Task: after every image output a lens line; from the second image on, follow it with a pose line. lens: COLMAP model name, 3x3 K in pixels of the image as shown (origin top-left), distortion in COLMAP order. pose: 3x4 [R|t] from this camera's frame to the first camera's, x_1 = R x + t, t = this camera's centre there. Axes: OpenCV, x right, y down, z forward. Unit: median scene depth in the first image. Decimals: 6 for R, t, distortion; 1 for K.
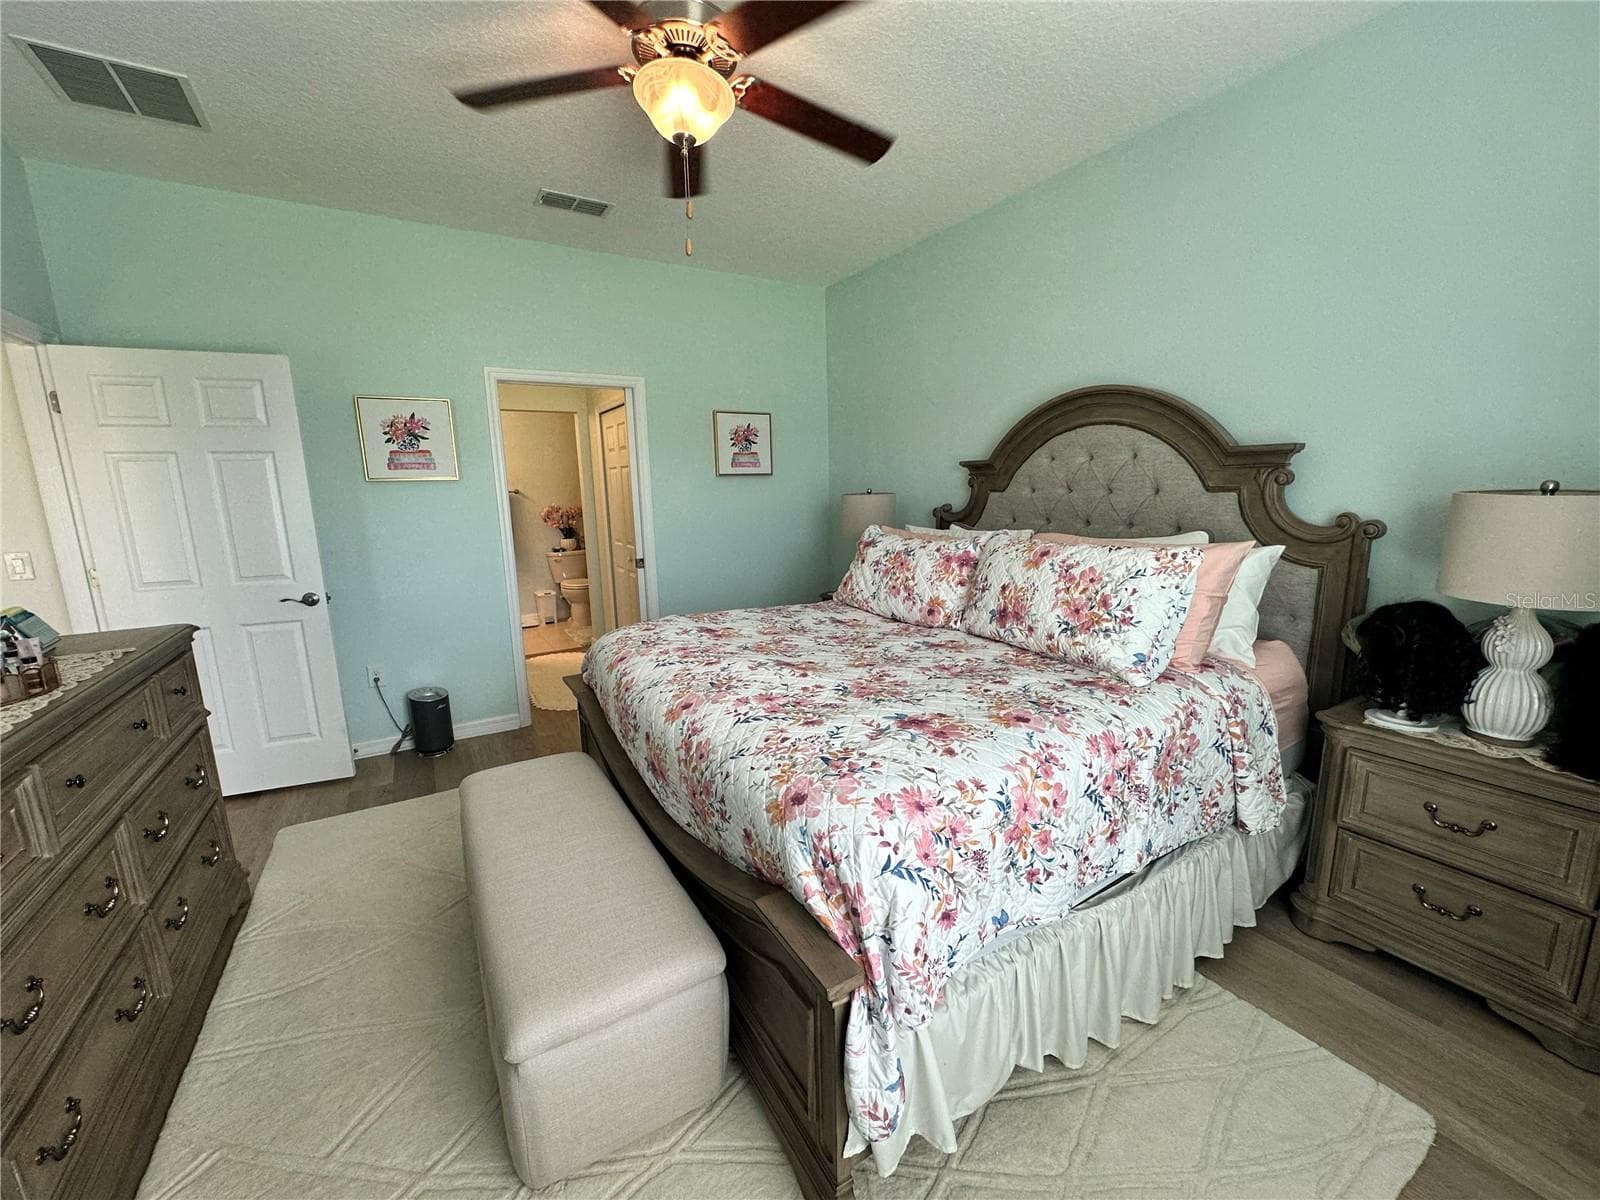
lens RADIAL K [[642.7, 0, 791.6], [0, 642.7, 602.5], [0, 0, 1]] dist [-0.000251, -0.000101]
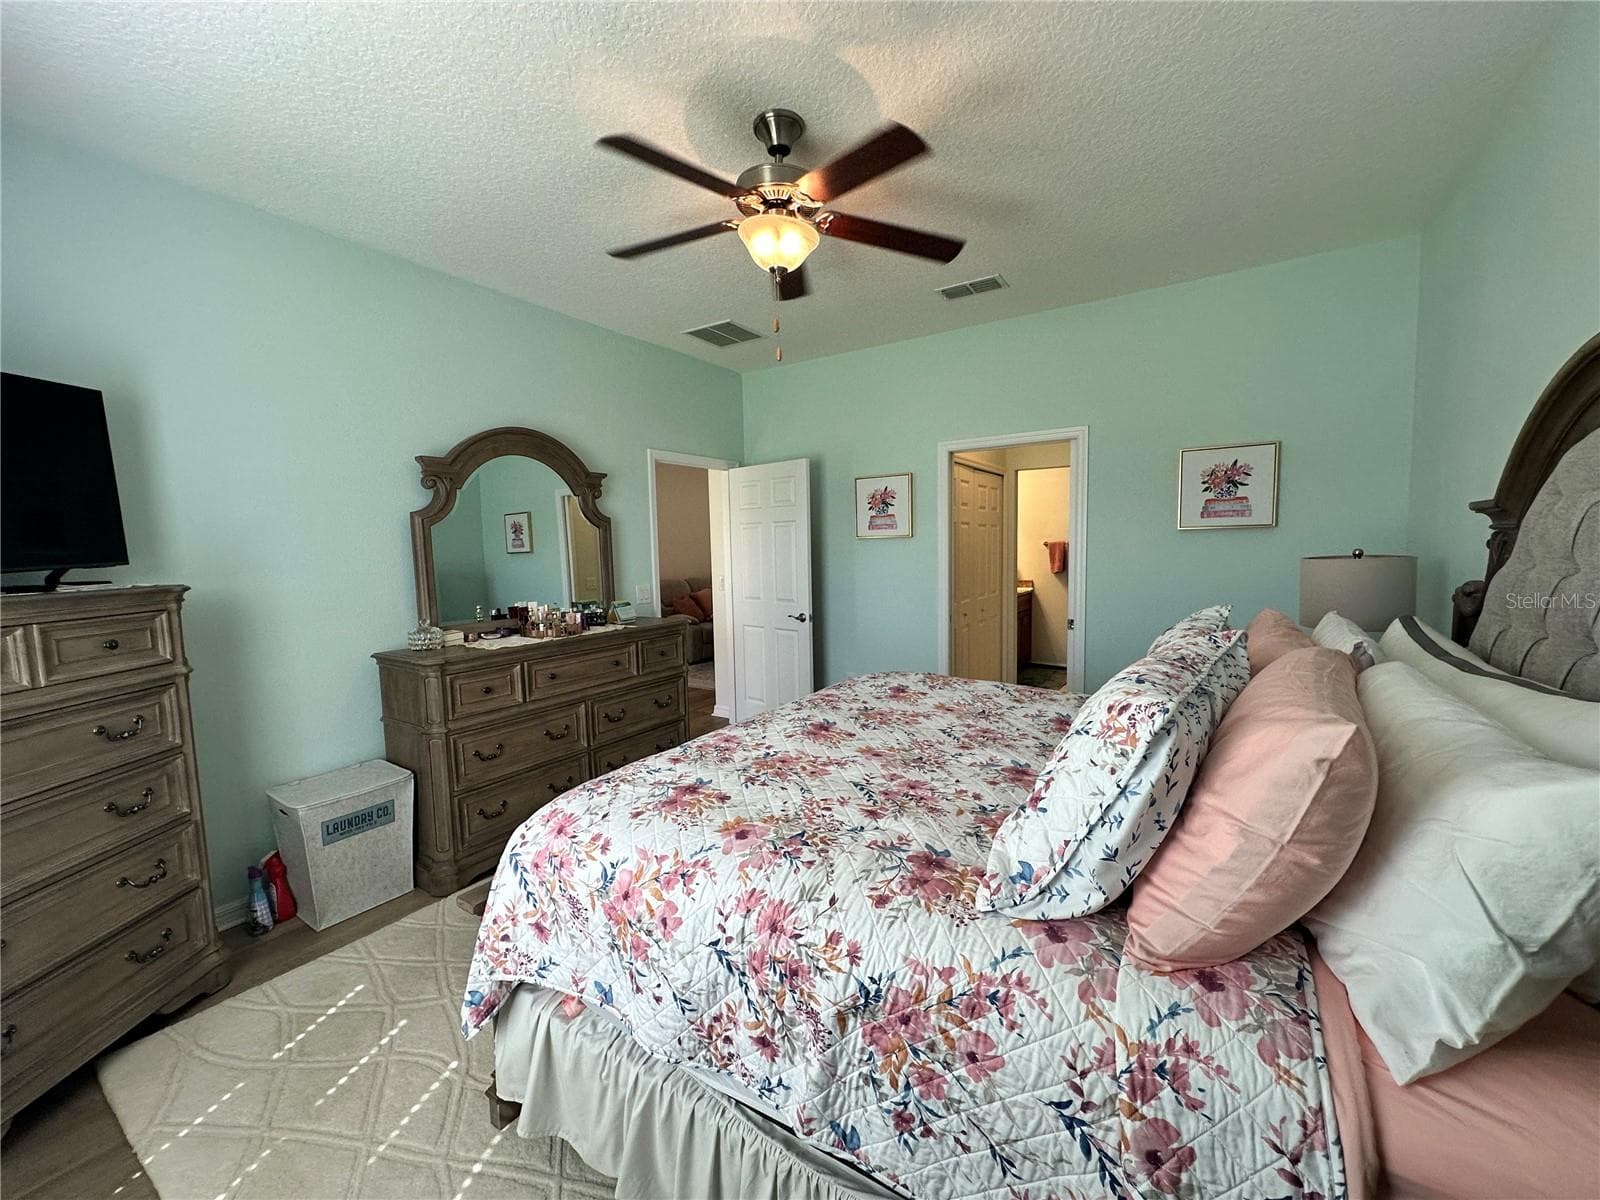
lens RADIAL K [[642.7, 0, 791.6], [0, 642.7, 602.5], [0, 0, 1]] dist [-0.000251, -0.000101]
pose [[0.424333, 0.090485, -0.900974, 0.855758], [-0.156029, 0.987419, 0.025682, -0.113257], [0.891962, 0.129680, 0.433113, 0.504370]]
